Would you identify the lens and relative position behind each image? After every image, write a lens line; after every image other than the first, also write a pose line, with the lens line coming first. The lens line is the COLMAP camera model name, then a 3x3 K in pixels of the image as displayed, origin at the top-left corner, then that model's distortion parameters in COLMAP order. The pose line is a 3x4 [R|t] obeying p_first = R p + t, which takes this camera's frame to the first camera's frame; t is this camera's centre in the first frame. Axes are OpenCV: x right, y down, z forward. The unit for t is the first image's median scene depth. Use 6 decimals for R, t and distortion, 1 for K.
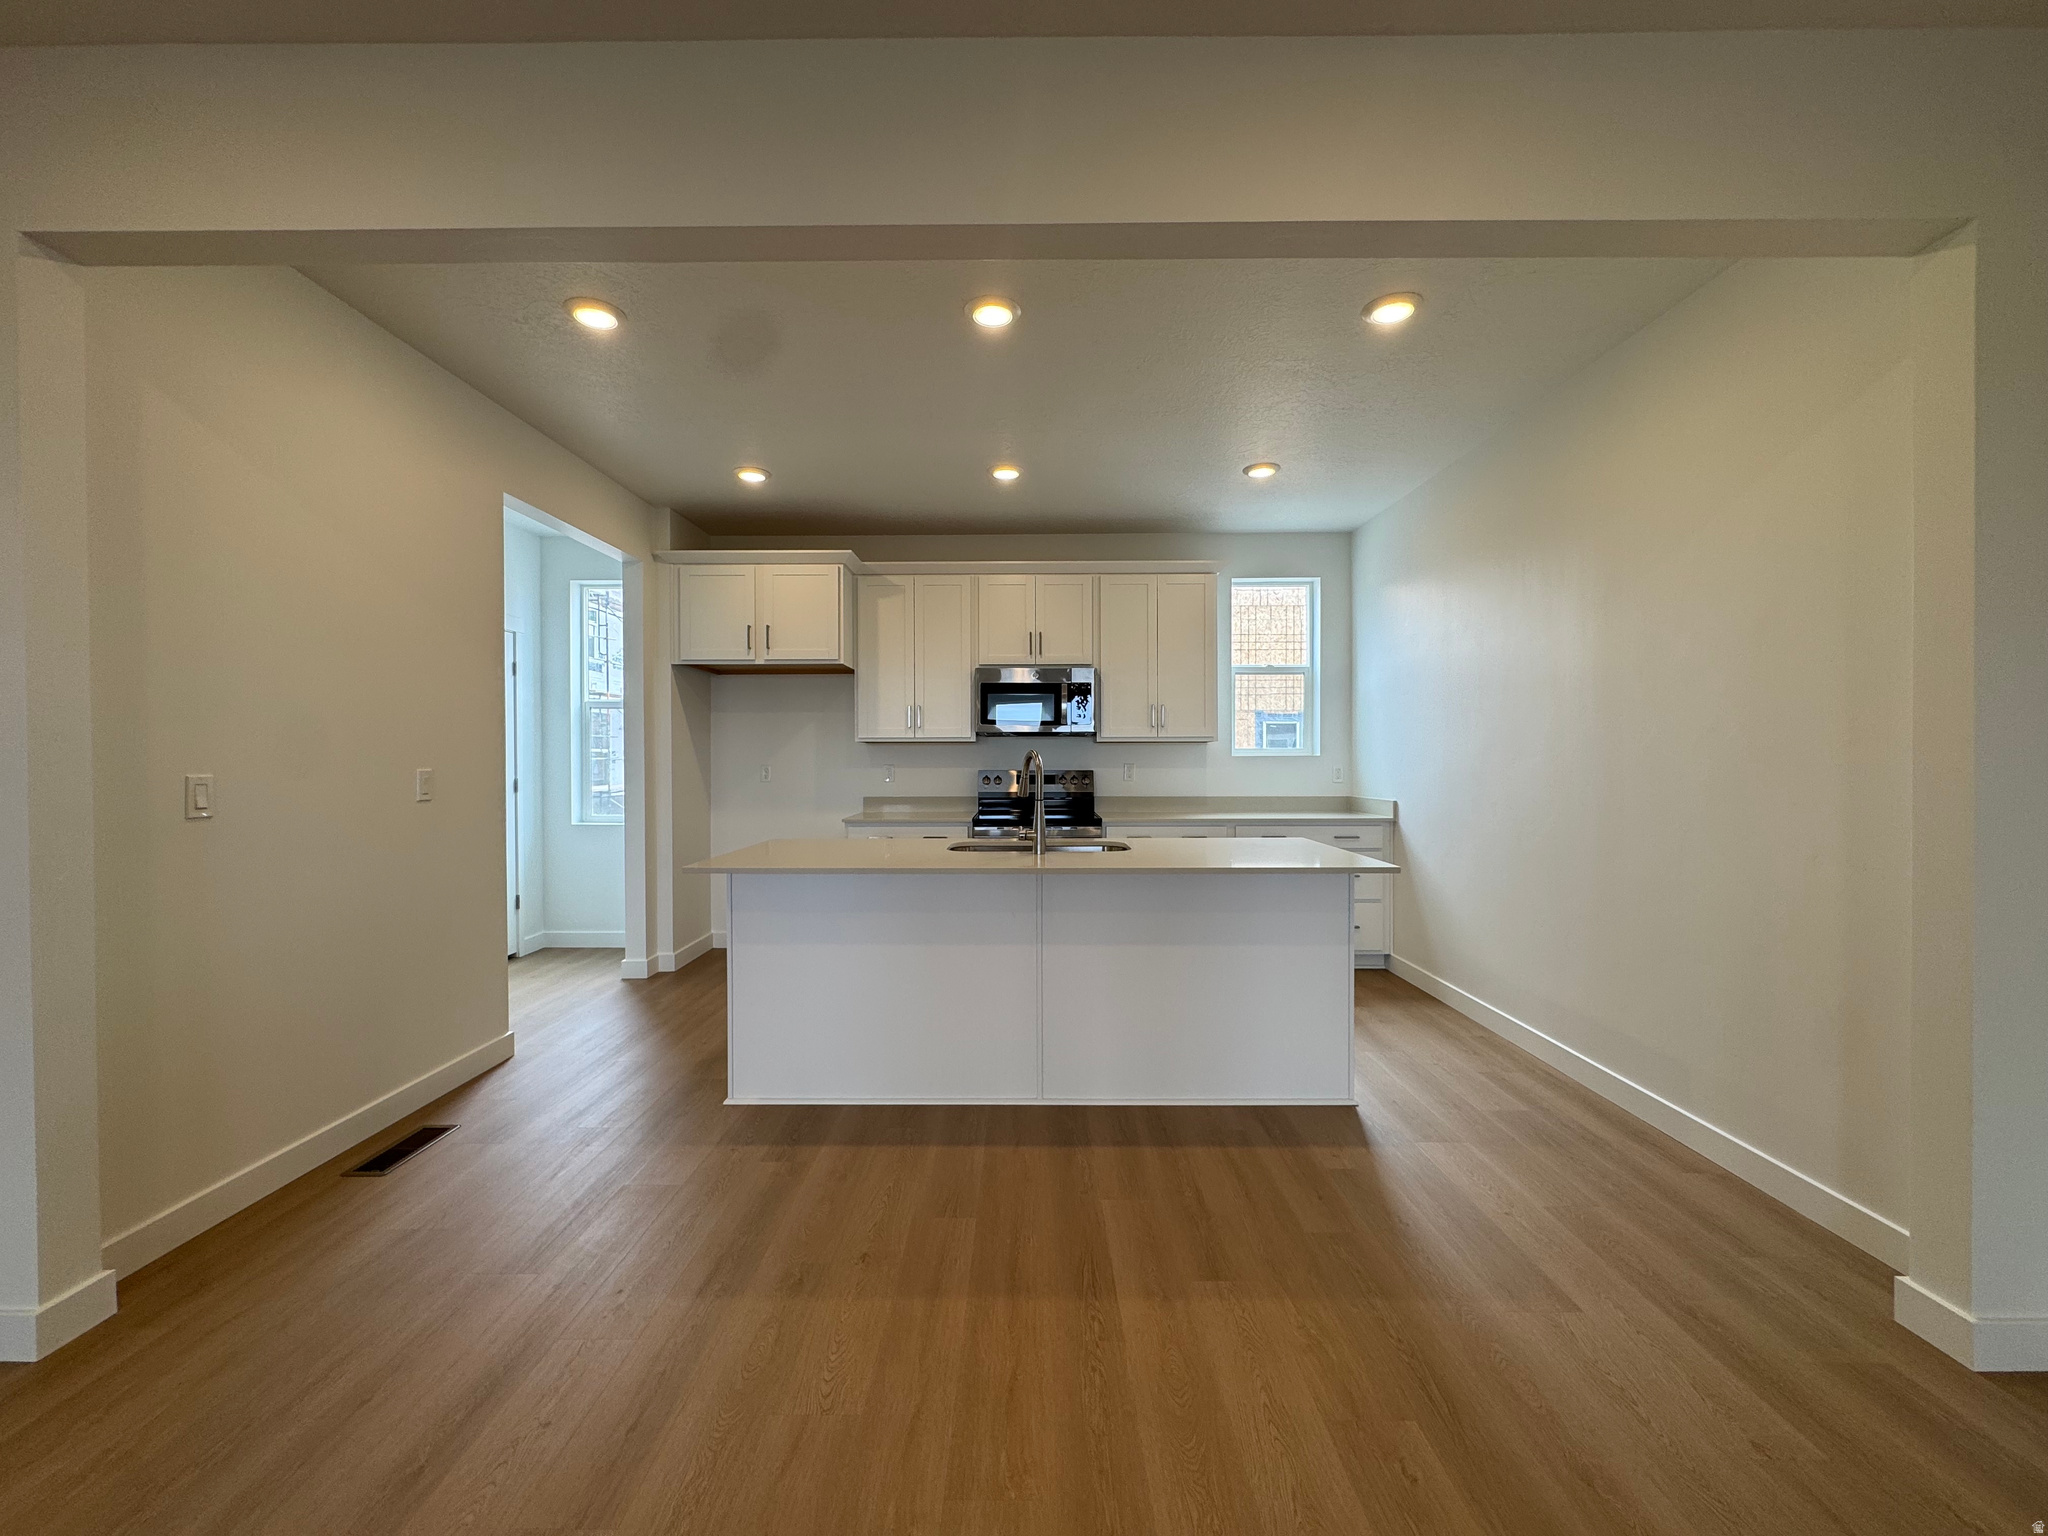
lens RADIAL K [[820.8, 0, 1016.4], [0, 820.8, 768.4], [0, 0, 1]] dist [0.002090, 0.000958]
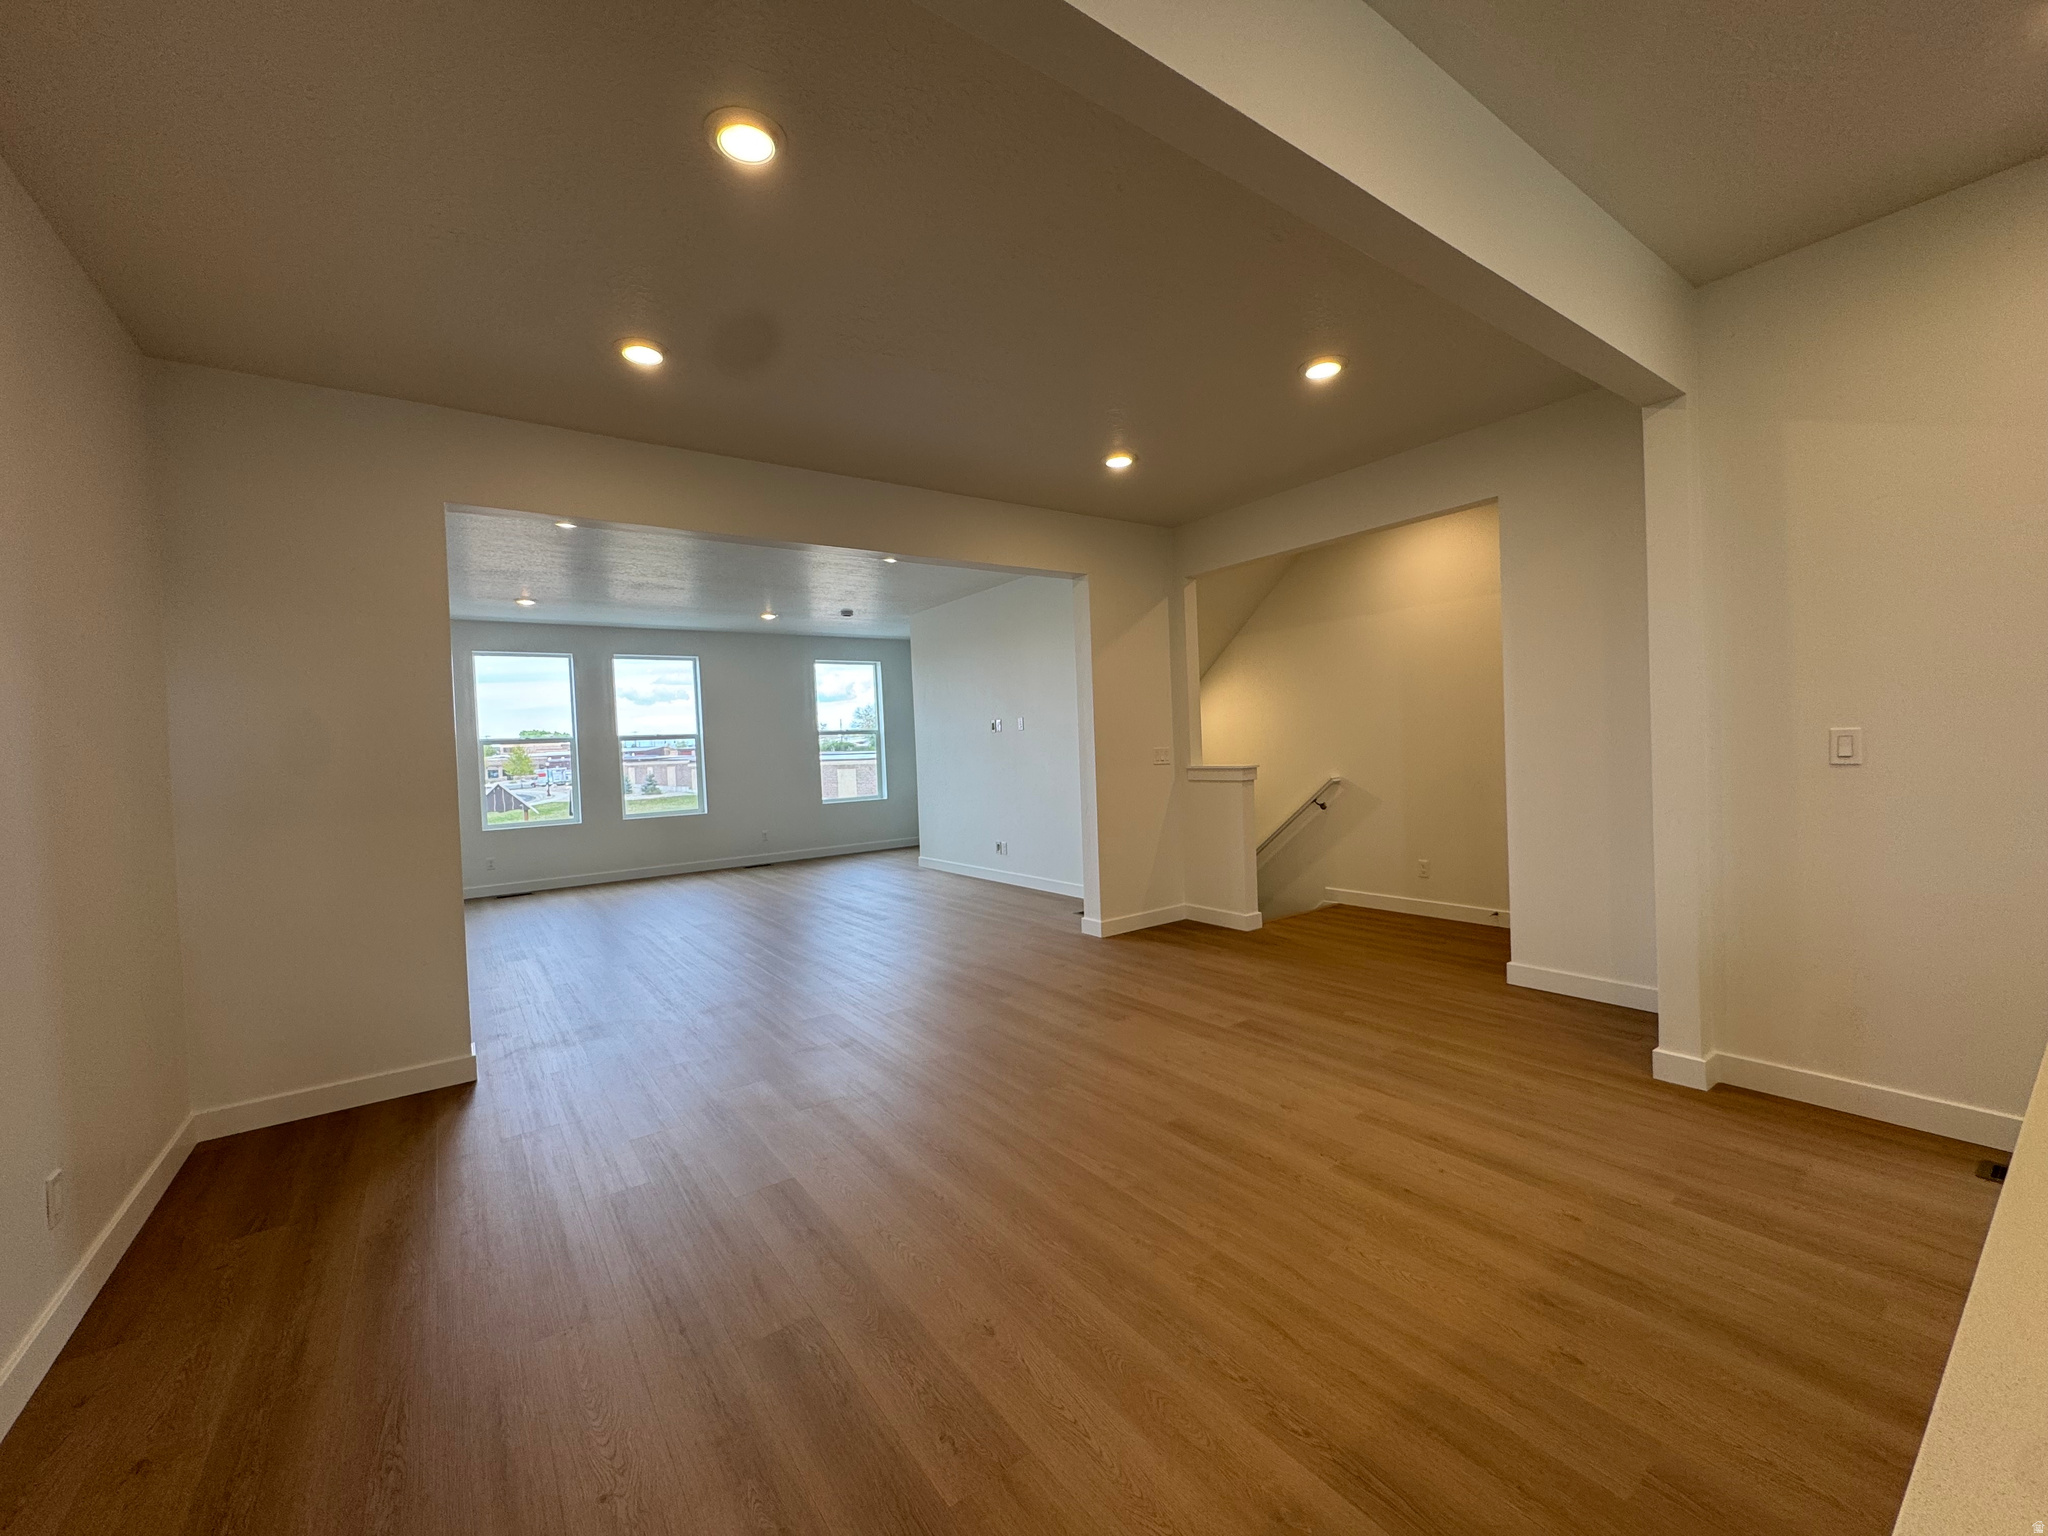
lens RADIAL K [[820.8, 0, 1024.1], [0, 820.8, 767.6], [0, 0, 1]] dist [0.002090, 0.000958]
pose [[-0.804287, 0.049471, -0.592178, 0.818705], [0.037144, 0.998765, 0.032989, -0.022808], [0.593078, 0.004537, -0.805132, 1.590071]]
